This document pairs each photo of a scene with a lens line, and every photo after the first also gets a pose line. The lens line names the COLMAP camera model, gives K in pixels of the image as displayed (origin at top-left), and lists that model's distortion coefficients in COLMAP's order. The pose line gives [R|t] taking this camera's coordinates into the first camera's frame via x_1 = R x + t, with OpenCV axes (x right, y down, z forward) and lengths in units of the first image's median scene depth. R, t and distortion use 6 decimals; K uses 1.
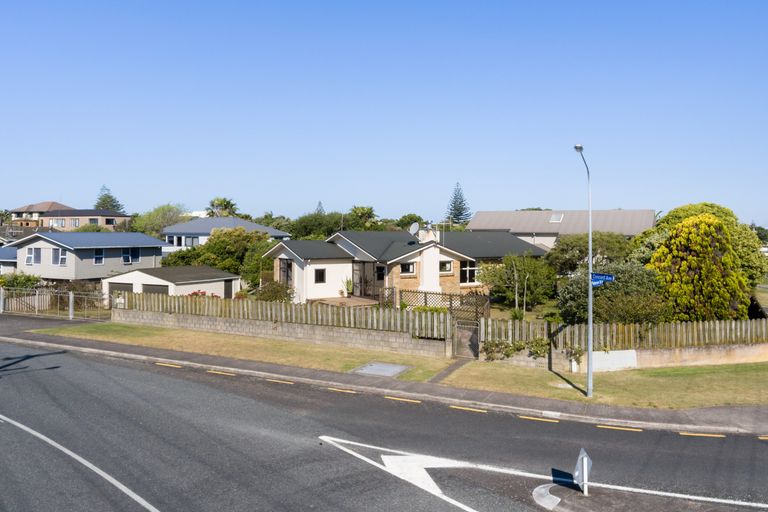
lens RADIAL K [[467.4, 0, 384.0], [0, 467.4, 256.0], [0, 0, 1]] dist [-0.003515, 0.001043]
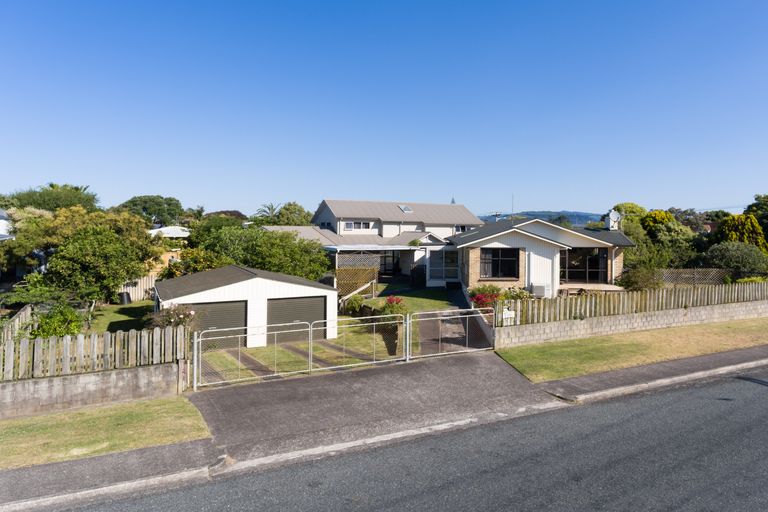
lens RADIAL K [[467.4, 0, 350.4], [0, 467.4, 254.4], [0, 0, 1]] dist [0.003793, 0.002012]
pose [[0.689981, -0.038708, 0.722792, -1.427869], [0.026666, 0.999251, 0.028058, -0.019203], [-0.723336, -0.000085, 0.690496, 0.822680]]
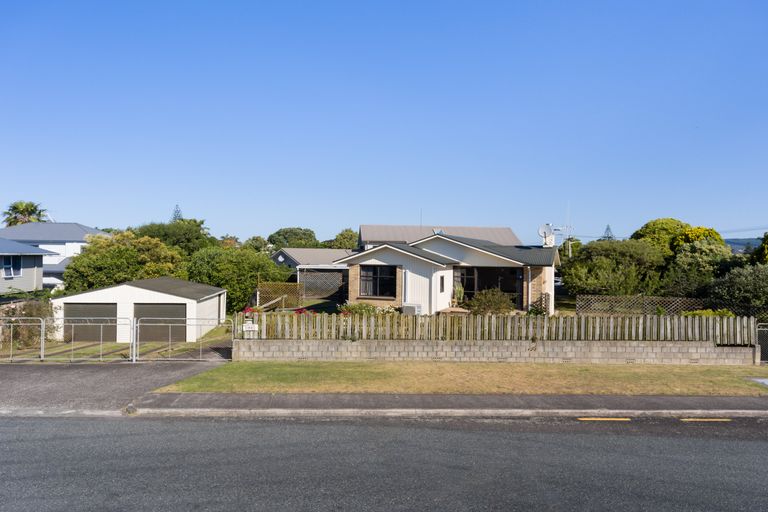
lens RADIAL K [[413.9, 0, 313.6], [0, 413.9, 272.0], [0, 0, 1]] dist [-0.000342, 0.001514]
pose [[0.916427, -0.009868, 0.400081, -0.844806], [0.008598, 0.999951, 0.004969, 0.018741], [-0.400111, -0.001114, 0.916466, 0.506119]]
